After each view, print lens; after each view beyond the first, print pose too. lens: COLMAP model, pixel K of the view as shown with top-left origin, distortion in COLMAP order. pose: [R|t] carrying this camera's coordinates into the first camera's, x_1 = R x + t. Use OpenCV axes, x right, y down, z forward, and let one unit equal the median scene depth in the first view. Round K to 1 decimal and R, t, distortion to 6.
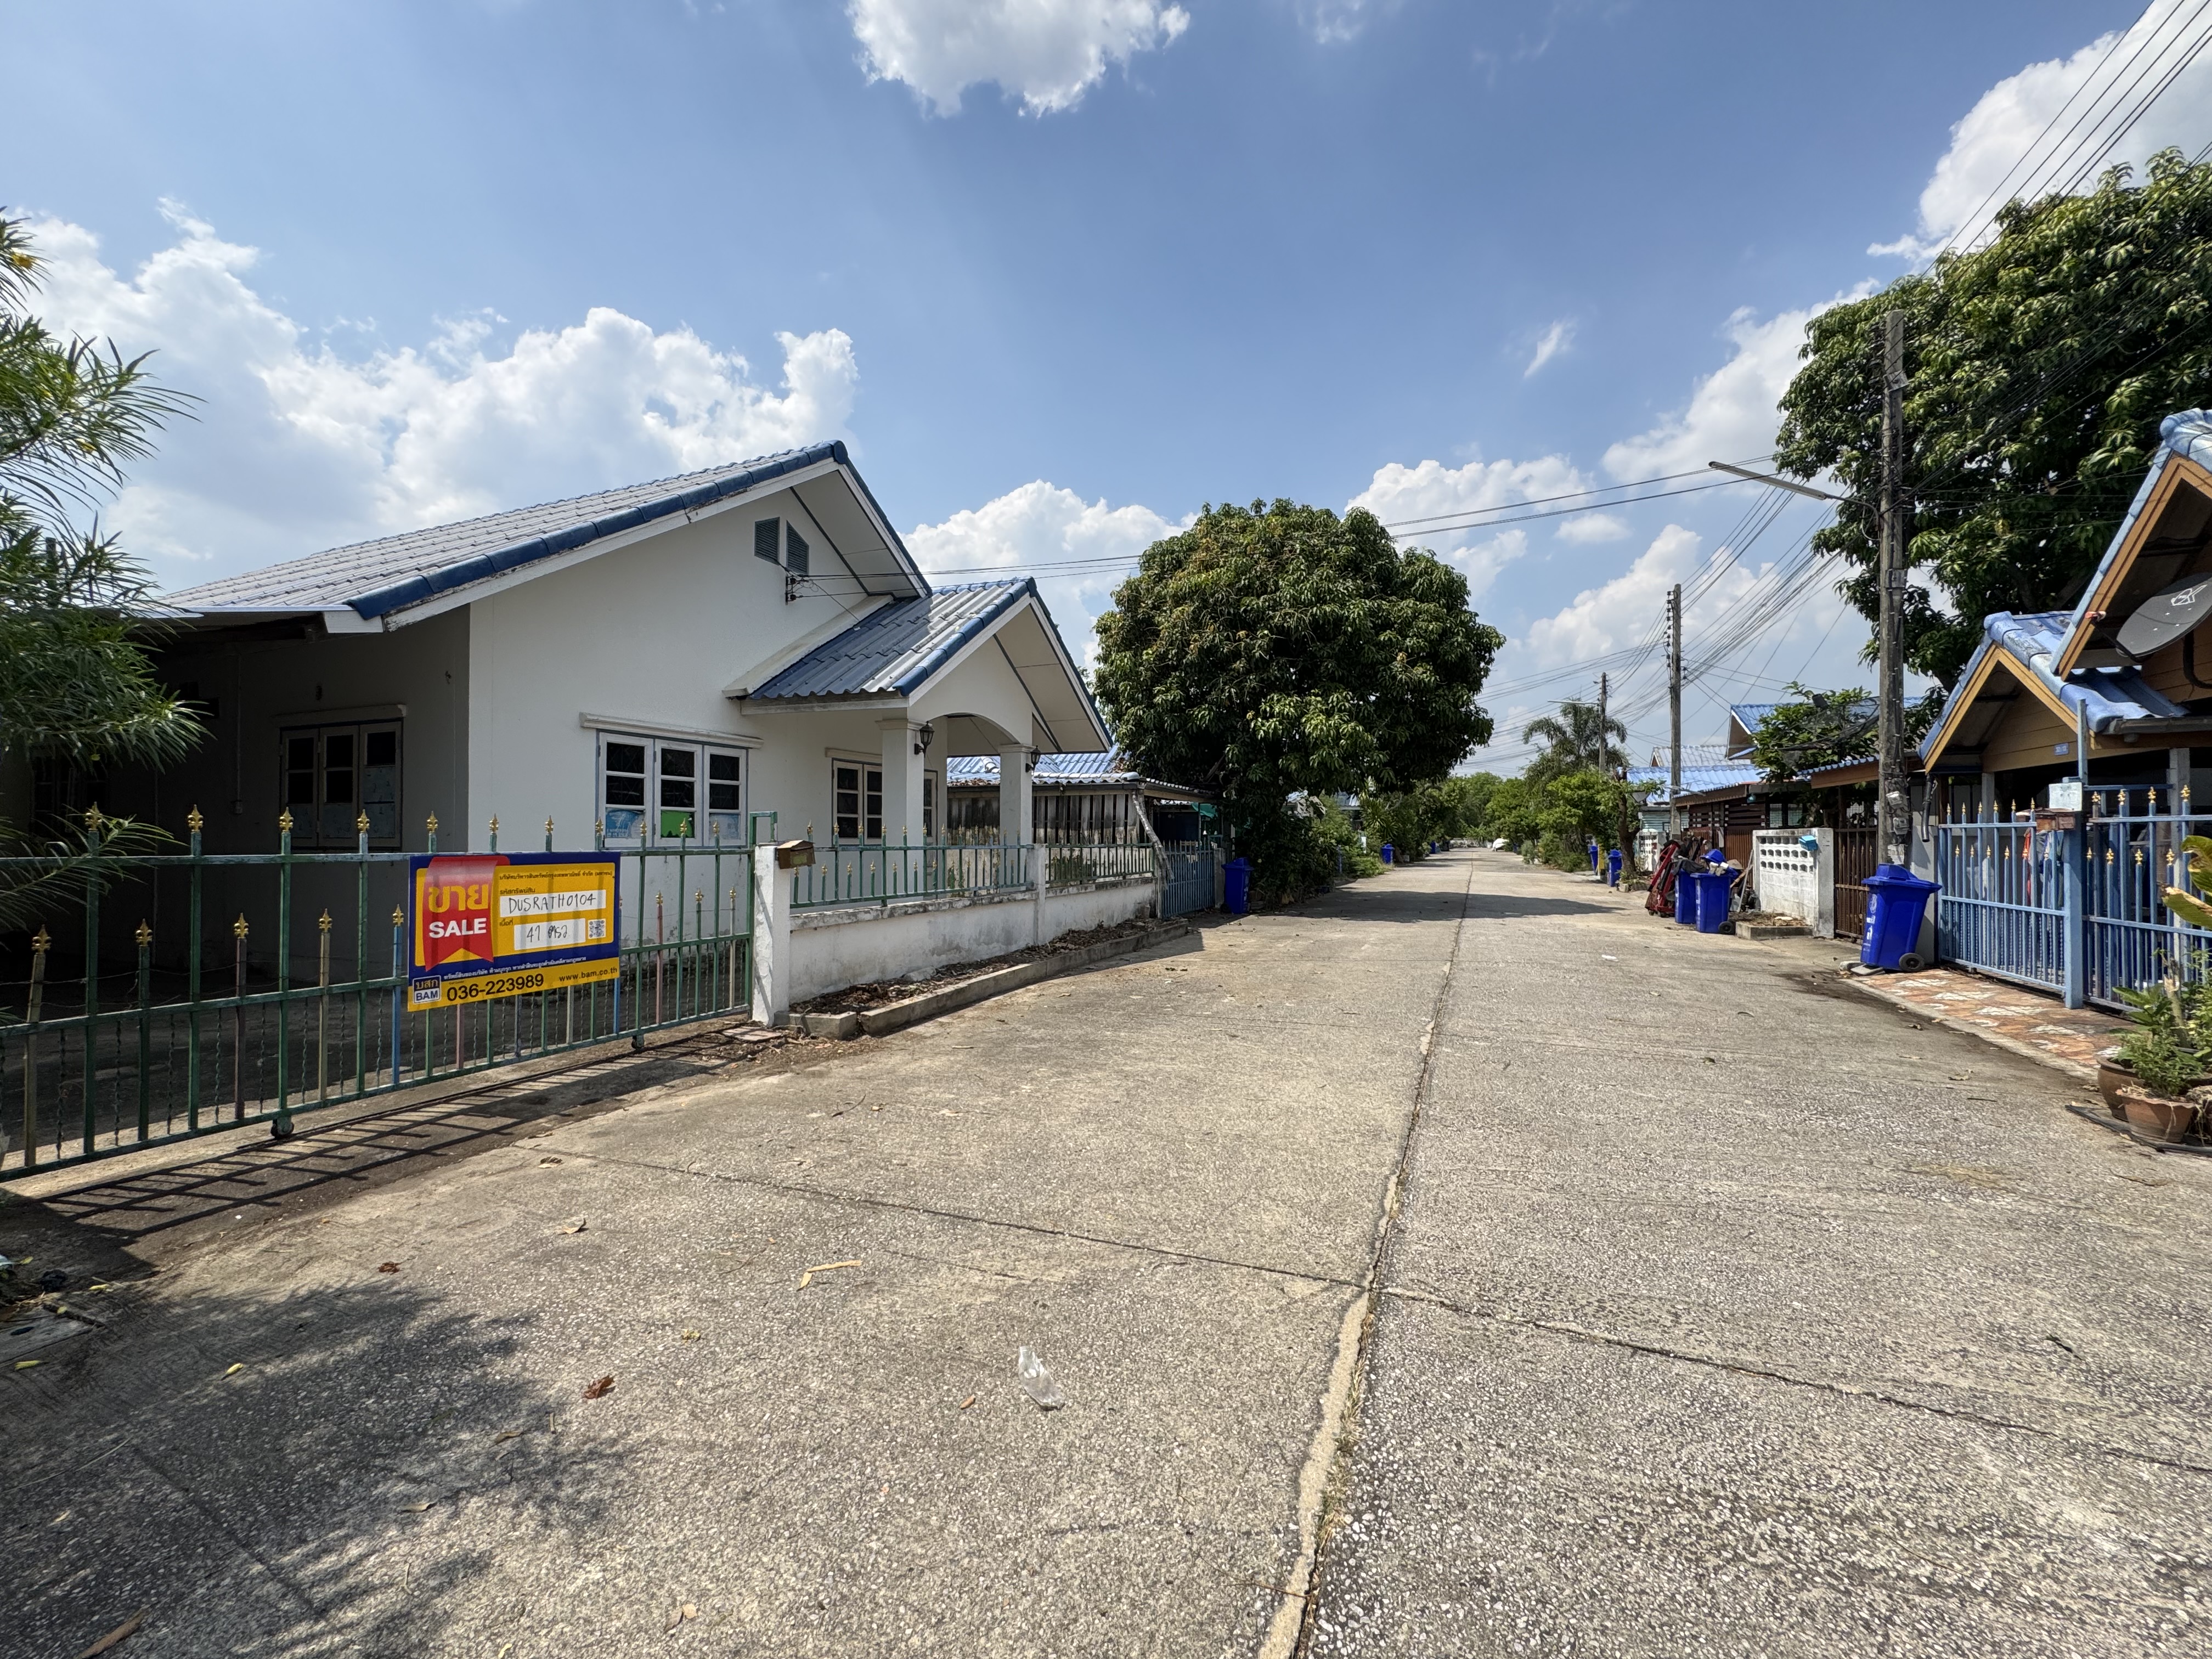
lens RADIAL K [[881.0, 0, 1106.0], [0, 881.0, 831.8], [0, 0, 1]] dist [-0.003826, -0.000313]
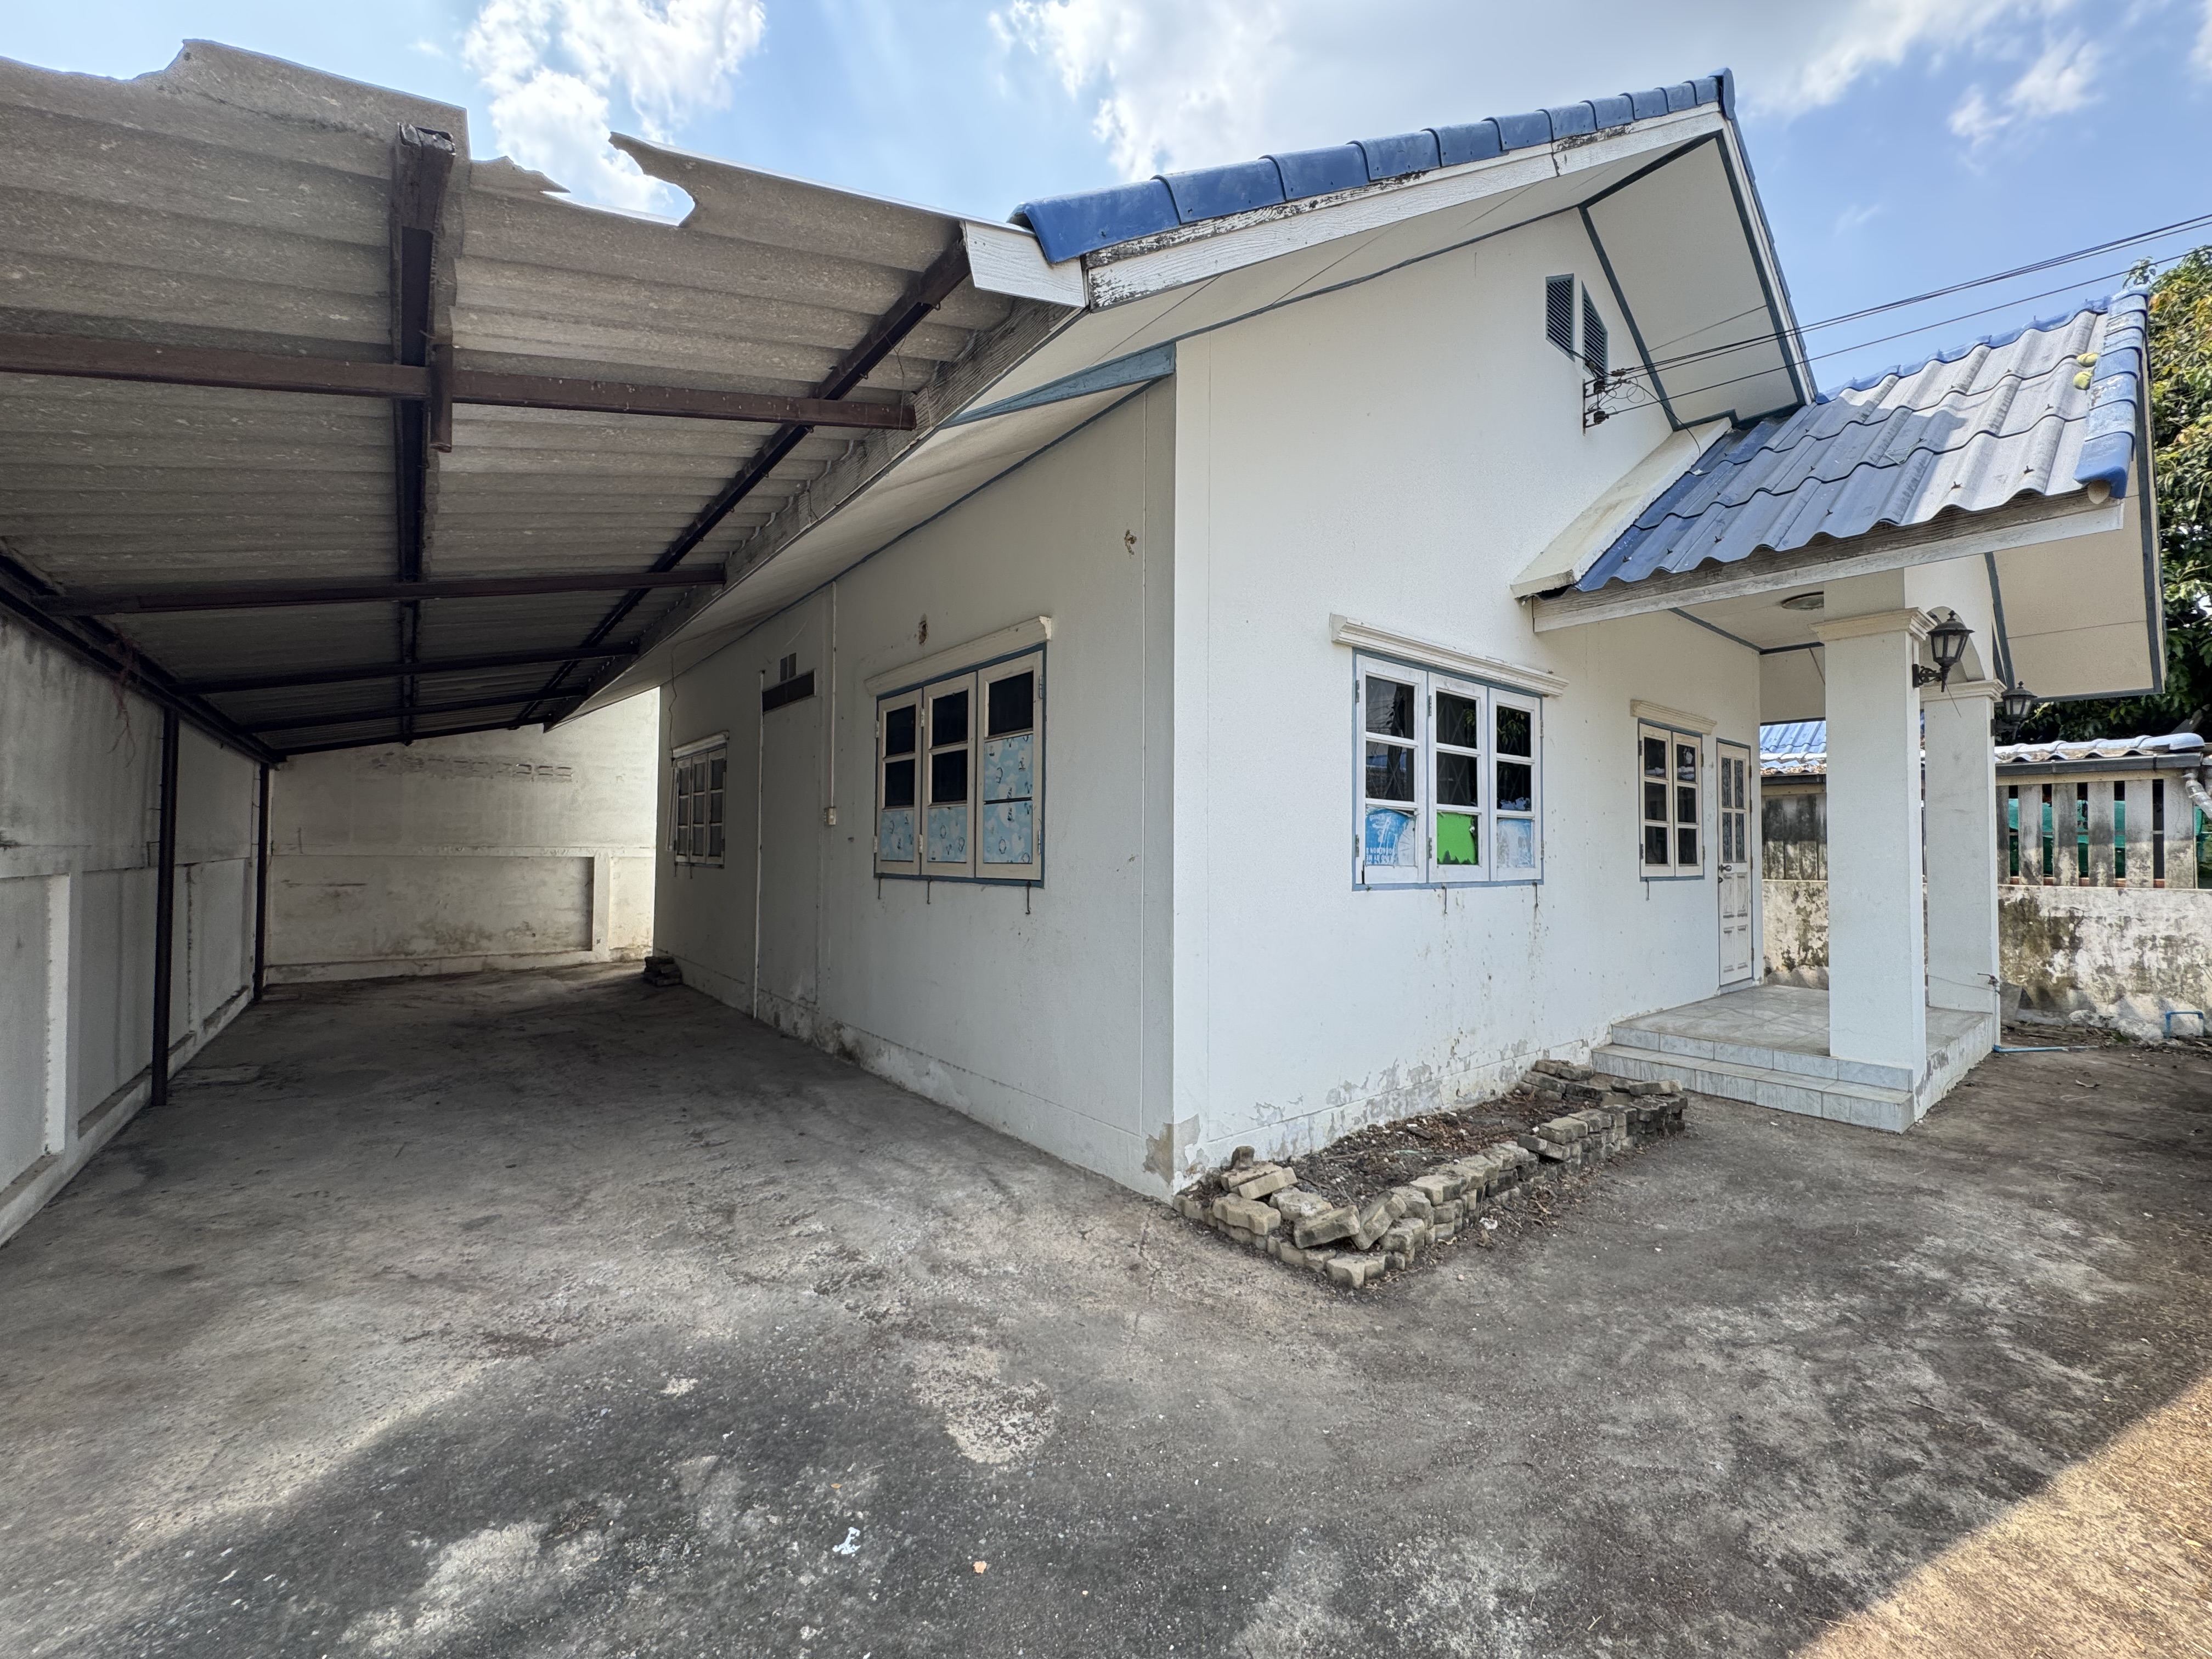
lens RADIAL K [[881.0, 0, 1103.8], [0, 881.0, 825.5], [0, 0, 1]] dist [-0.003826, -0.000313]
pose [[0.874468, -0.012851, -0.484913, -0.491924], [-0.001964, 0.999547, -0.030032, -0.000352], [0.485079, 0.027215, 0.874047, 0.528766]]
